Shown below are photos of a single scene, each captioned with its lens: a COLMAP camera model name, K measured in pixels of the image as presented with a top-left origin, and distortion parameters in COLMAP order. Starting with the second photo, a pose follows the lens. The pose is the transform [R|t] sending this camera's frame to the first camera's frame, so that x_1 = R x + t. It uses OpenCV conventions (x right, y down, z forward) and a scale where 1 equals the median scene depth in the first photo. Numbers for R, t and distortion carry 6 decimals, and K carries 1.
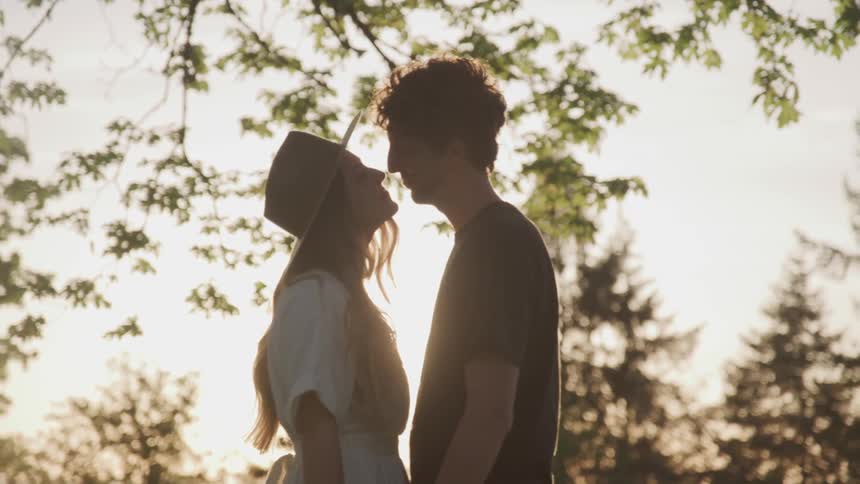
lens RADIAL K [[2199.9, 0, 437.1], [0, 2199.9, 242.7], [0, 0, 1]] dist [0.334893, 0.000000]
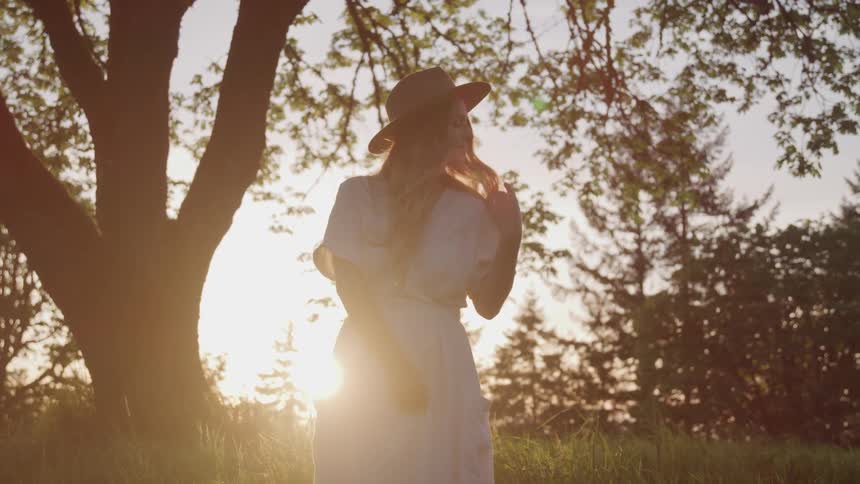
lens RADIAL K [[1182.6, 0, 426.8], [0, 1182.6, 240.9], [0, 0, 1]] dist [0.025949, 0.000000]
pose [[0.996159, -0.003458, 0.087497, -0.024477], [0.006738, 0.999284, -0.037218, 0.000886], [-0.087306, 0.037664, 0.995469, -0.031975]]
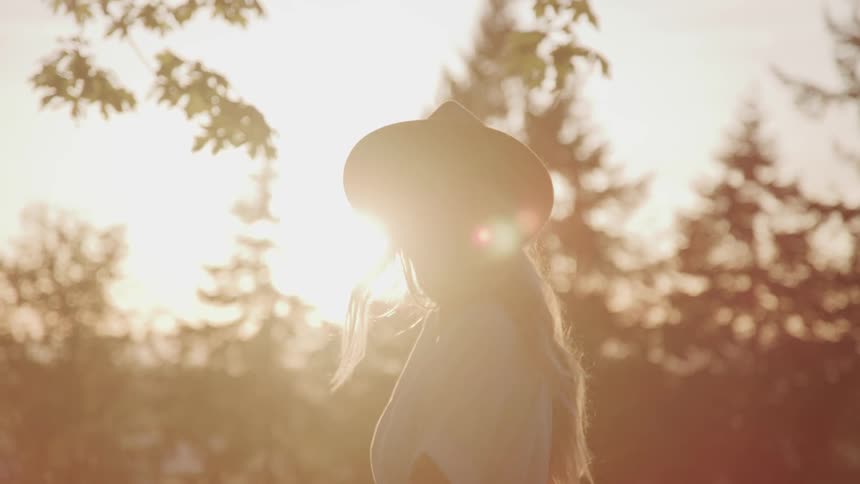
lens RADIAL K [[2199.9, 0, 431.3], [0, 2199.9, 246.8], [0, 0, 1]] dist [0.334893, 0.000000]
pose [[0.999554, -0.006574, 0.029136, -0.004466], [0.004579, 0.997674, 0.068012, 0.004379], [-0.029515, -0.067848, 0.997259, 0.064072]]
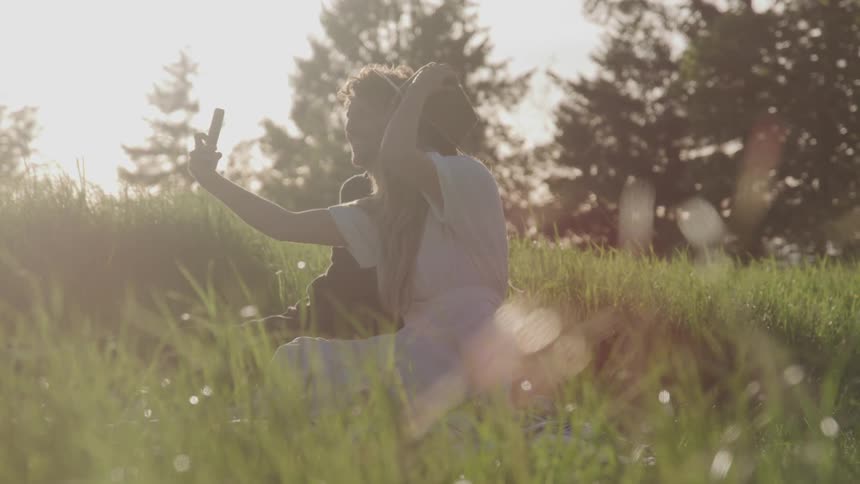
lens RADIAL K [[2199.9, 0, 428.3], [0, 2199.9, 233.7], [0, 0, 1]] dist [0.334893, 0.000000]
pose [[0.999365, 0.005854, 0.035143, 0.041678], [-0.009596, 0.994185, 0.107258, 0.002487], [-0.034310, -0.107527, 0.993610, -0.070425]]
